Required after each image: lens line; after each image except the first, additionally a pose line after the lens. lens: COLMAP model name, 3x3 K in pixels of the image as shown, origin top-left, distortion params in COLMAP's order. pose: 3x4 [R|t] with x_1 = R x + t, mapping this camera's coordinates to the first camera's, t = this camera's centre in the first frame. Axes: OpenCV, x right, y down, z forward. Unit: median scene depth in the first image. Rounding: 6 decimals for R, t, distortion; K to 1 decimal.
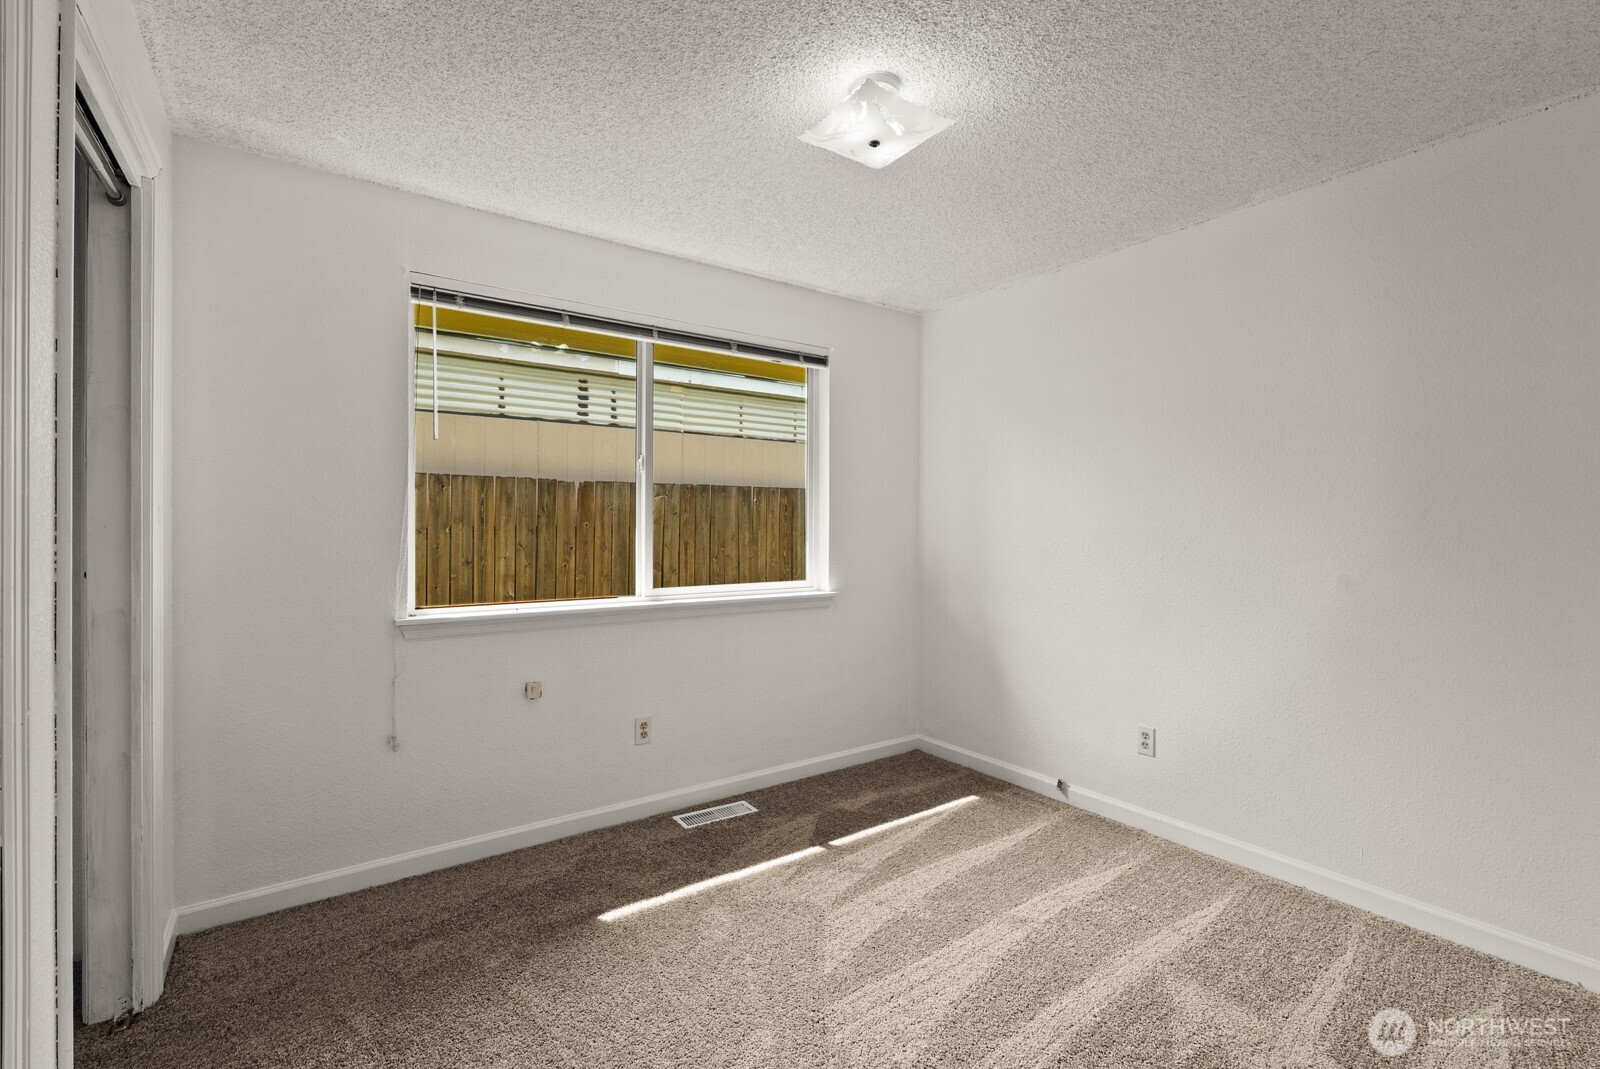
lens RADIAL K [[707.4, 0, 813.1], [0, 707.4, 522.0], [0, 0, 1]] dist [-0.004640, 0.000469]
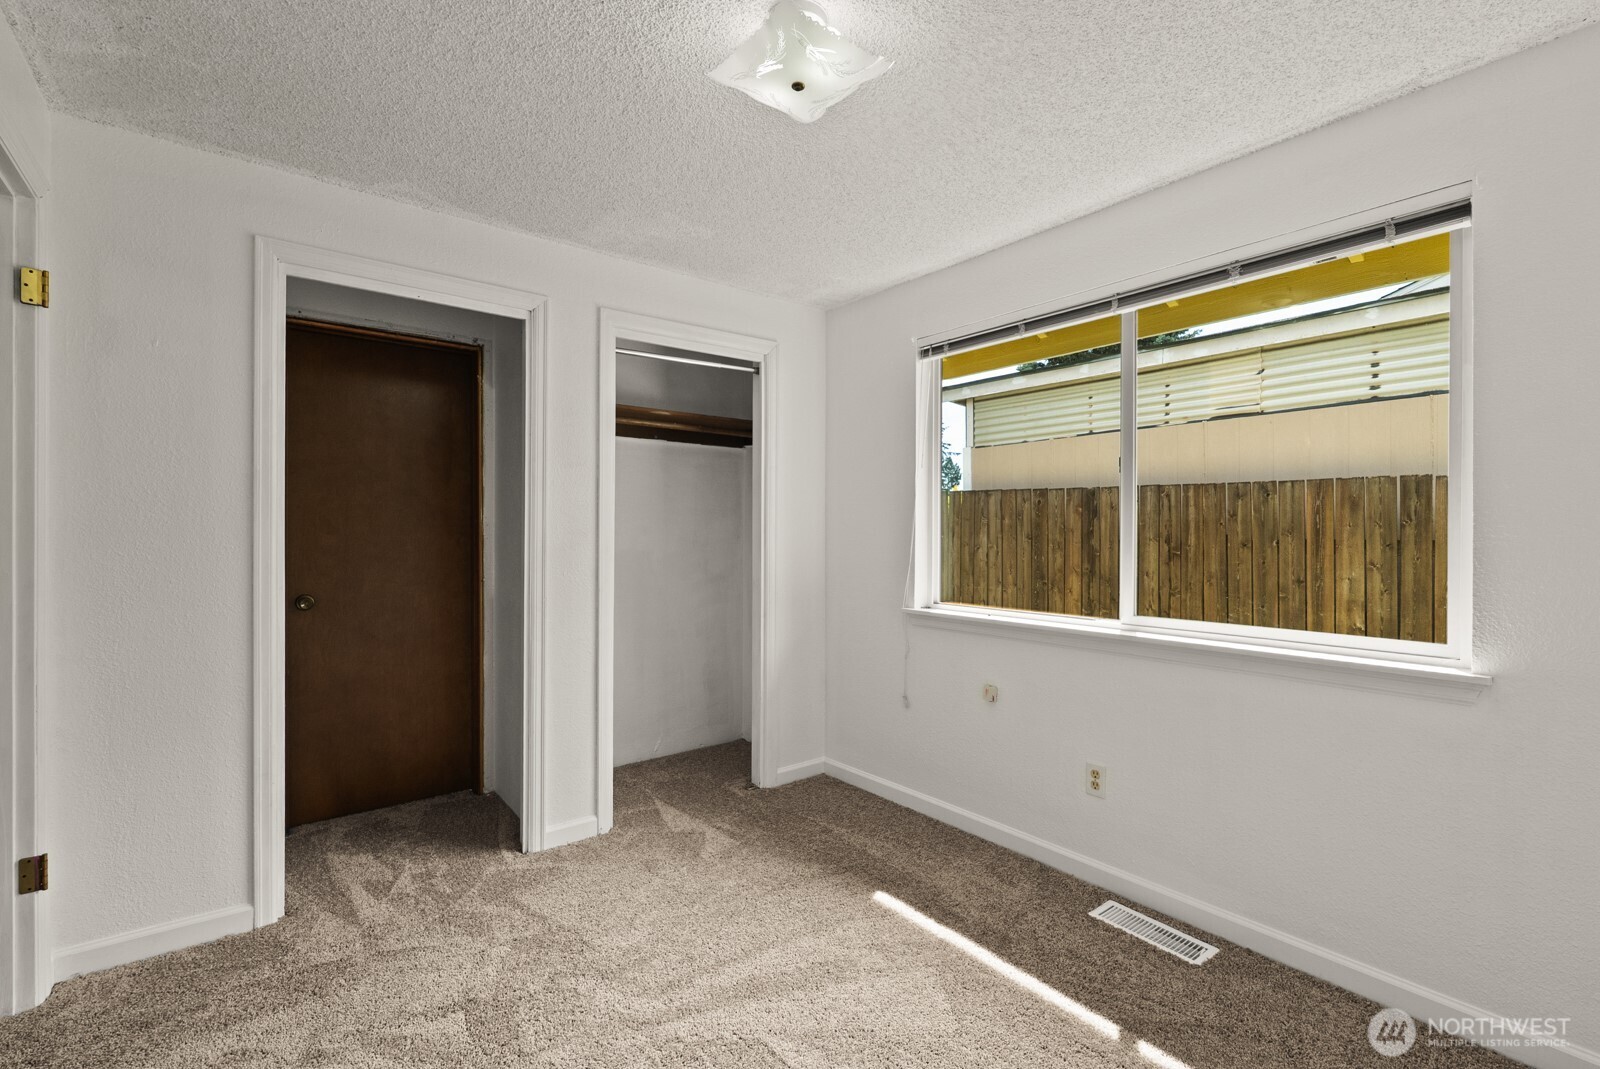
lens RADIAL K [[707.4, 0, 802.0], [0, 707.4, 526.1], [0, 0, 1]] dist [-0.004640, 0.000469]
pose [[0.042175, -0.014754, -0.999001, 0.524812], [-0.000014, 0.999891, -0.014767, 0.004192], [0.999110, 0.000637, 0.042171, 0.546935]]
